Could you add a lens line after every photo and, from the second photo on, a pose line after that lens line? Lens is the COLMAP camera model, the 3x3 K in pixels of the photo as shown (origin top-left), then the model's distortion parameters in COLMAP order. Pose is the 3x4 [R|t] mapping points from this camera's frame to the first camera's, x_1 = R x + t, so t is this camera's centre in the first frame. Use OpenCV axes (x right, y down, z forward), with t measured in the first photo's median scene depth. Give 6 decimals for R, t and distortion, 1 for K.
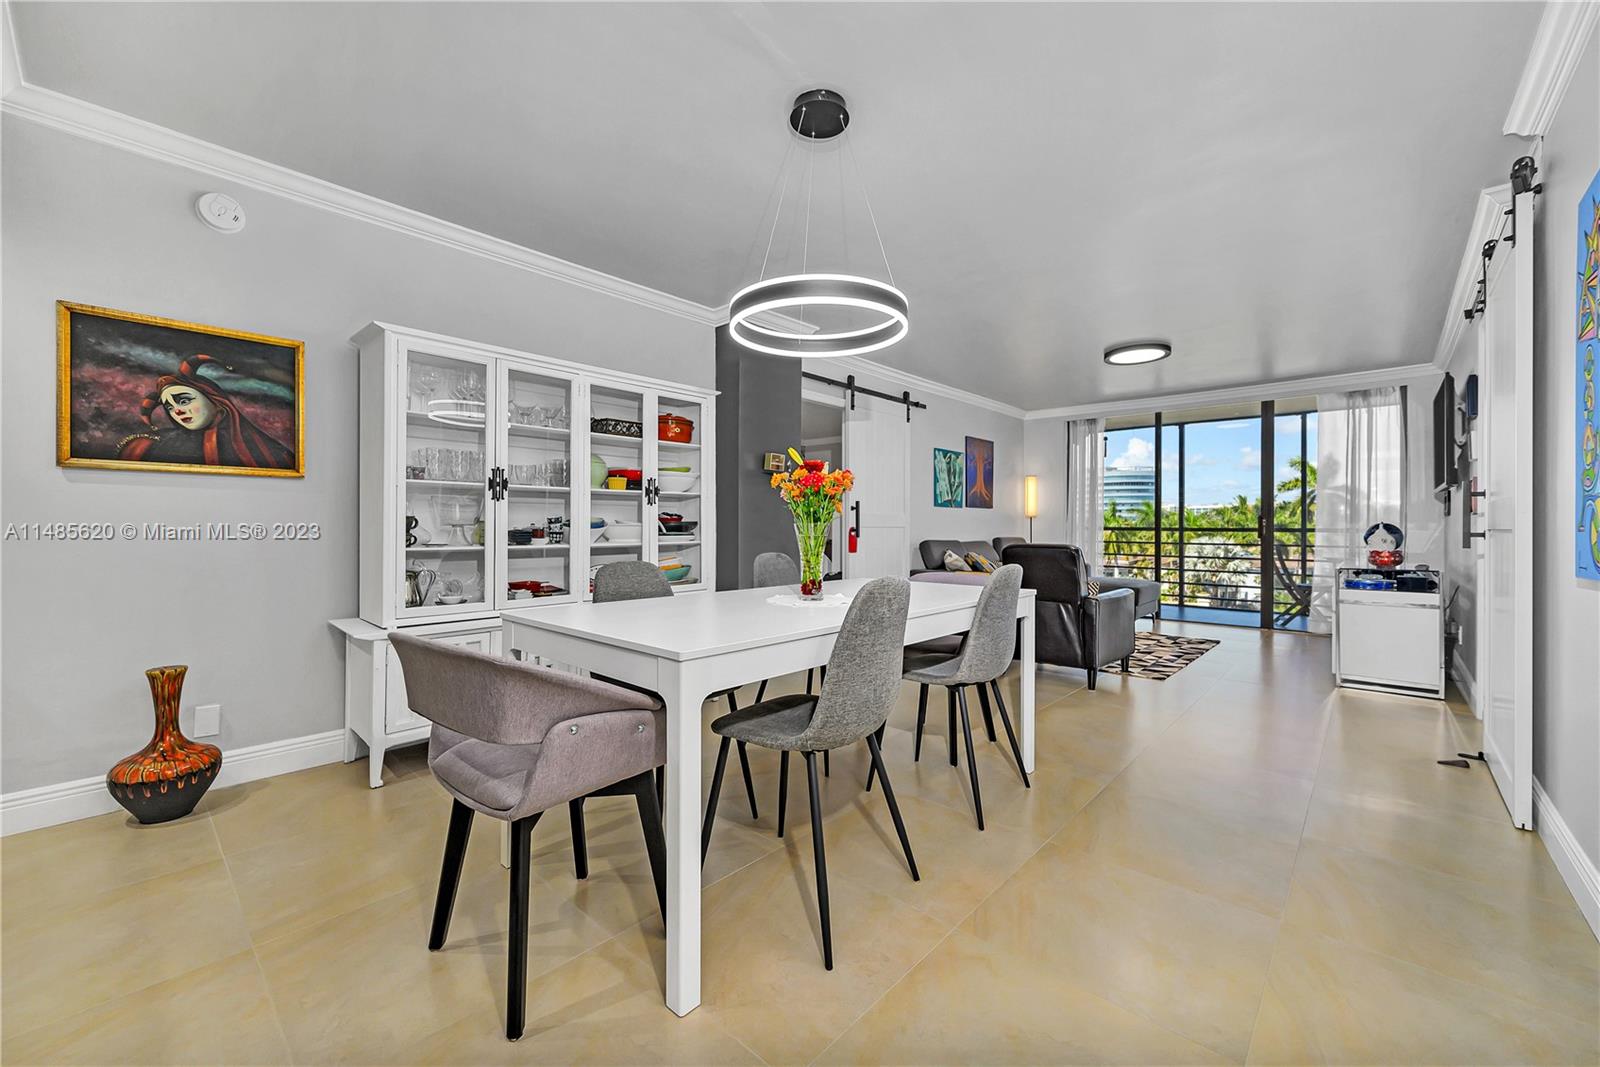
lens RADIAL K [[639.2, 0, 794.2], [0, 639.2, 523.8], [0, 0, 1]] dist [-0.001286, 0.000000]
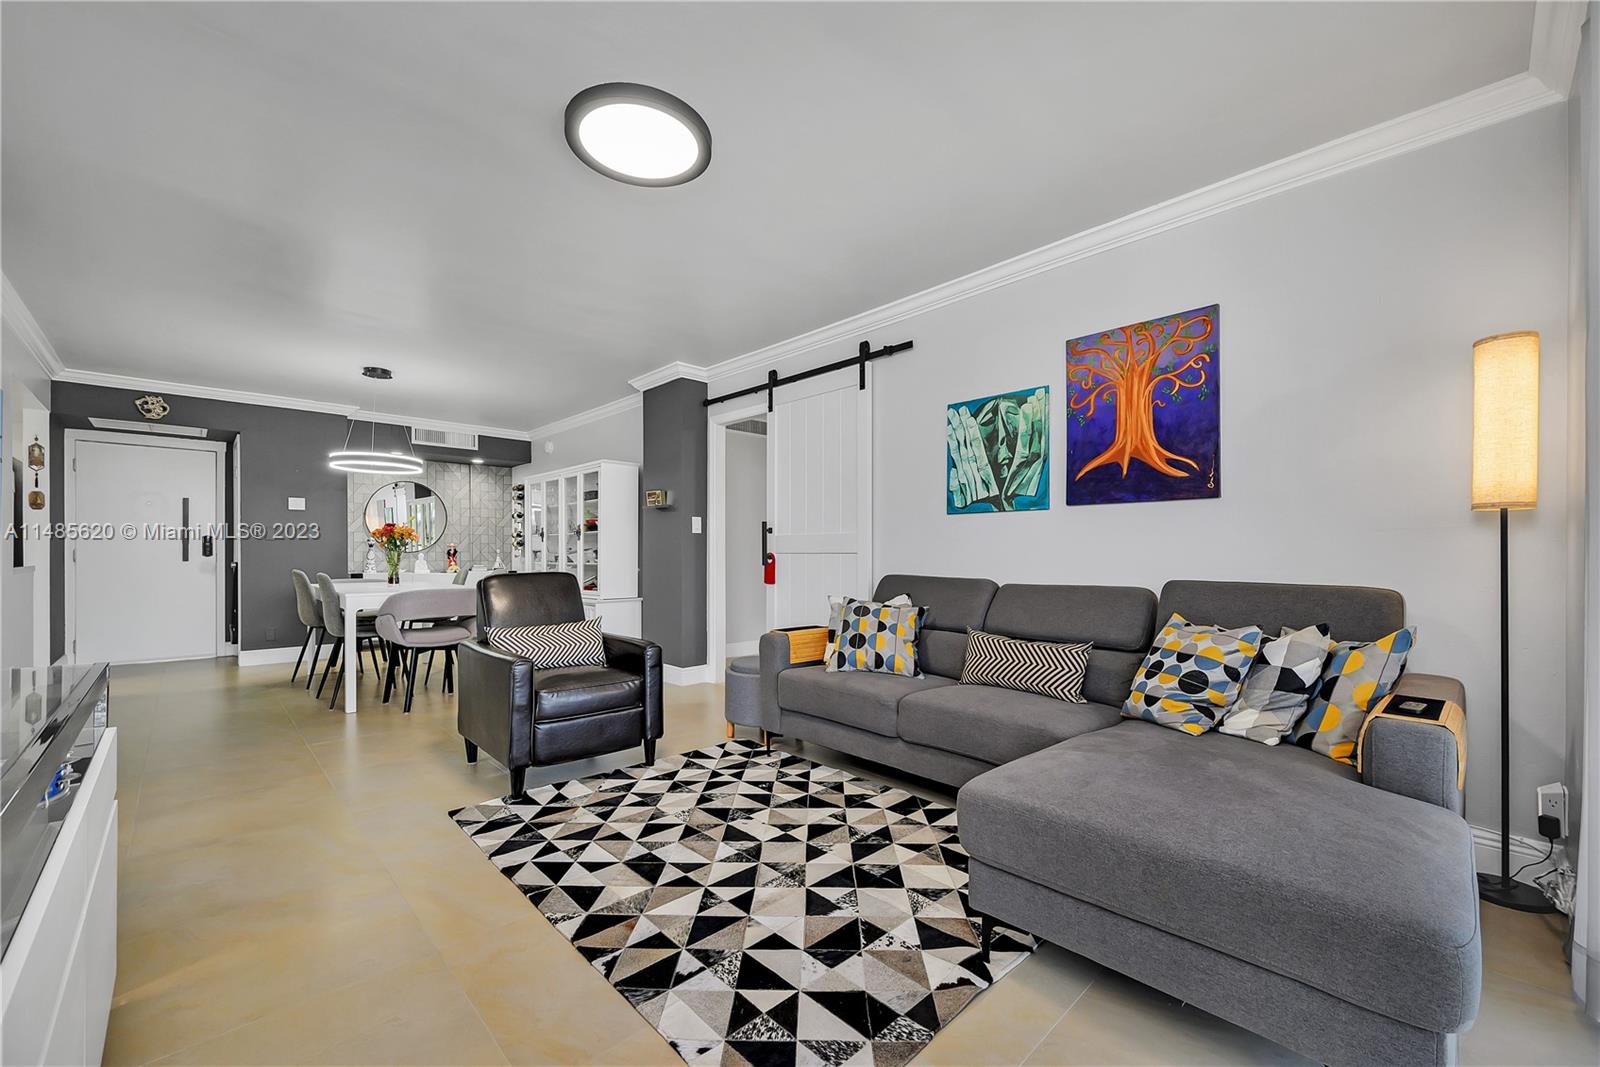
lens RADIAL K [[639.2, 0, 810.4], [0, 639.2, 554.0], [0, 0, 1]] dist [-0.001286, 0.000000]
pose [[-0.054121, -0.004490, -0.998524, 0.920138], [0.003427, 0.999983, -0.004683, 0.010538], [0.998528, -0.003675, -0.054105, 1.099389]]
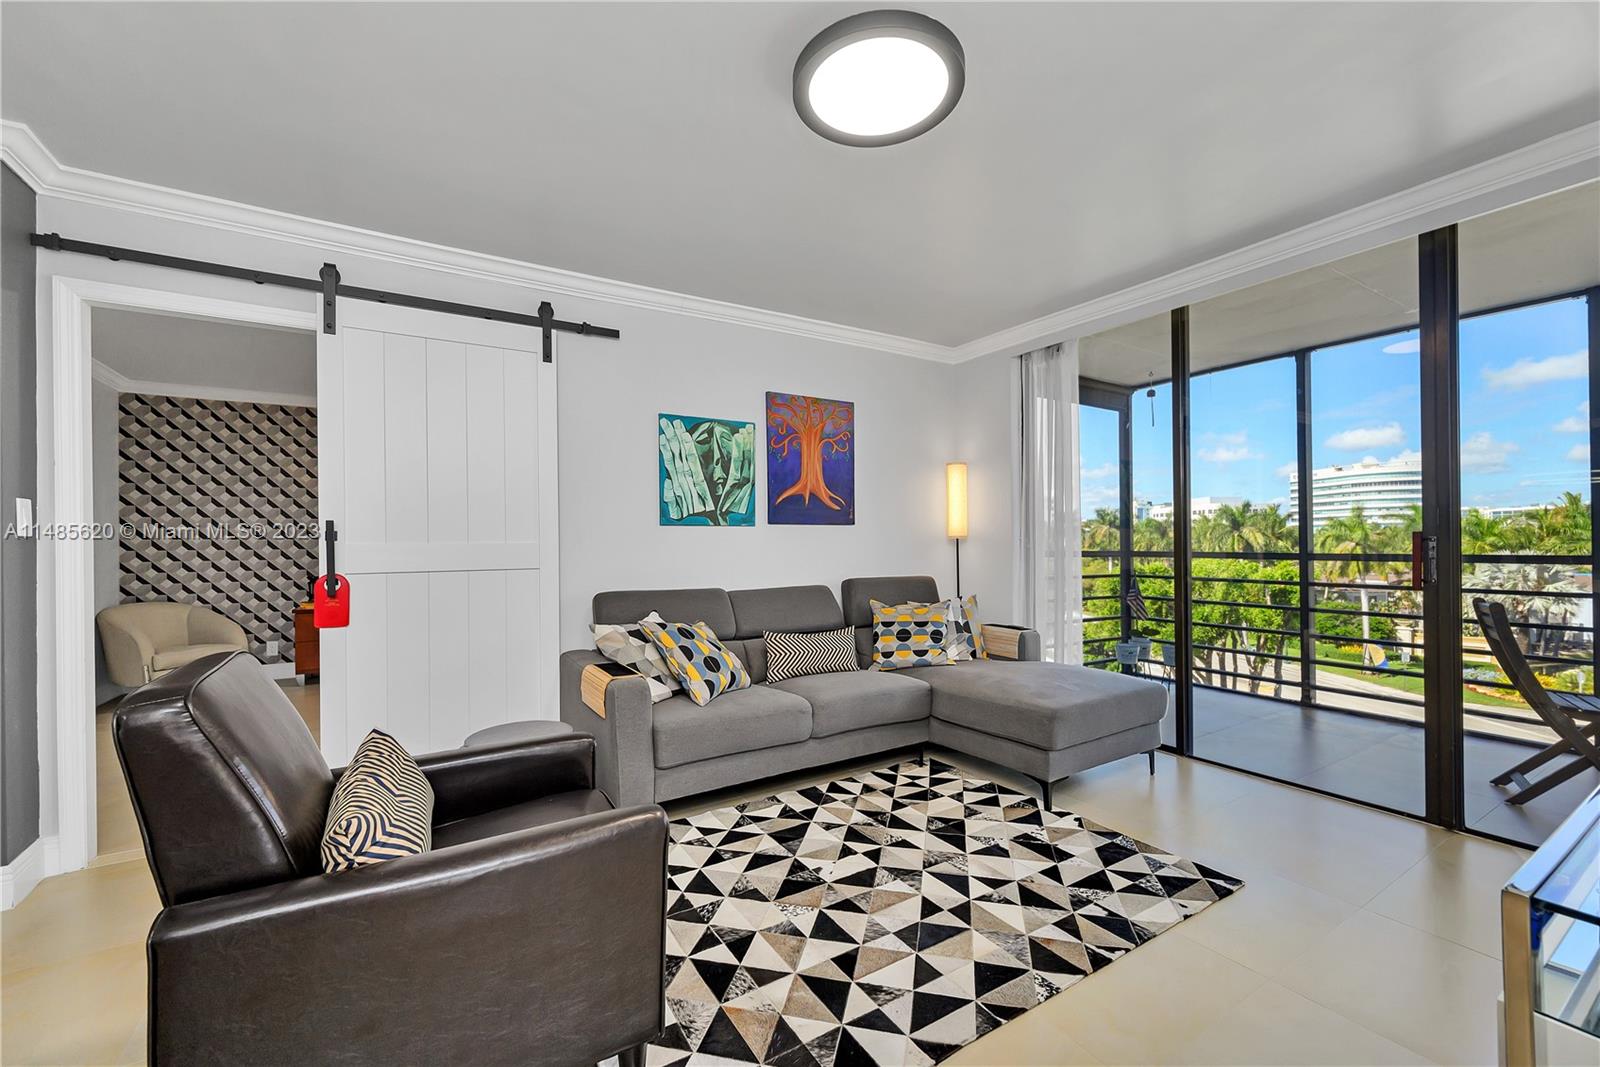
lens RADIAL K [[639.2, 0, 795.2], [0, 639.2, 540.6], [0, 0, 1]] dist [-0.001286, 0.000000]
pose [[0.961415, -0.011871, -0.274848, 0.567995], [0.012648, 0.999919, 0.001054, -0.015998], [0.274813, -0.004490, 0.961487, 0.630566]]
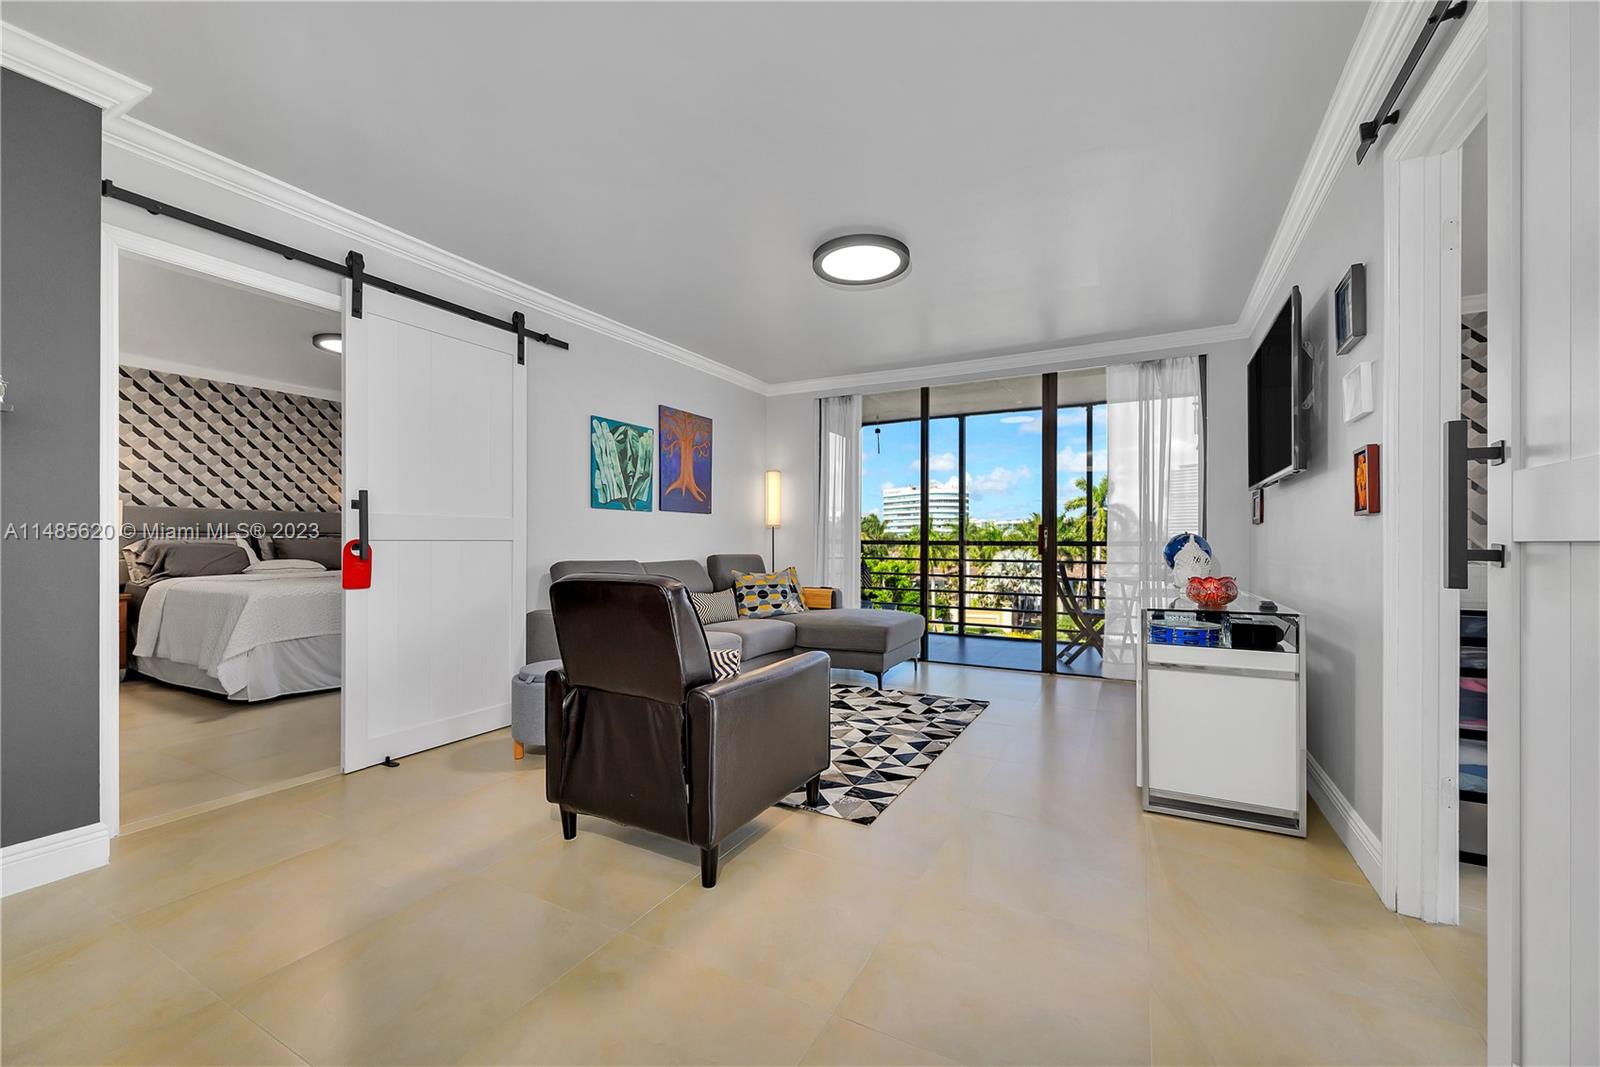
lens RADIAL K [[639.2, 0, 795.5], [0, 639.2, 537.7], [0, 0, 1]] dist [-0.001286, 0.000000]
pose [[0.969673, 0.000060, 0.244407, 0.314578], [-0.000007, 1.000000, -0.000218, 0.003545], [-0.244407, 0.000210, 0.969673, 0.403241]]
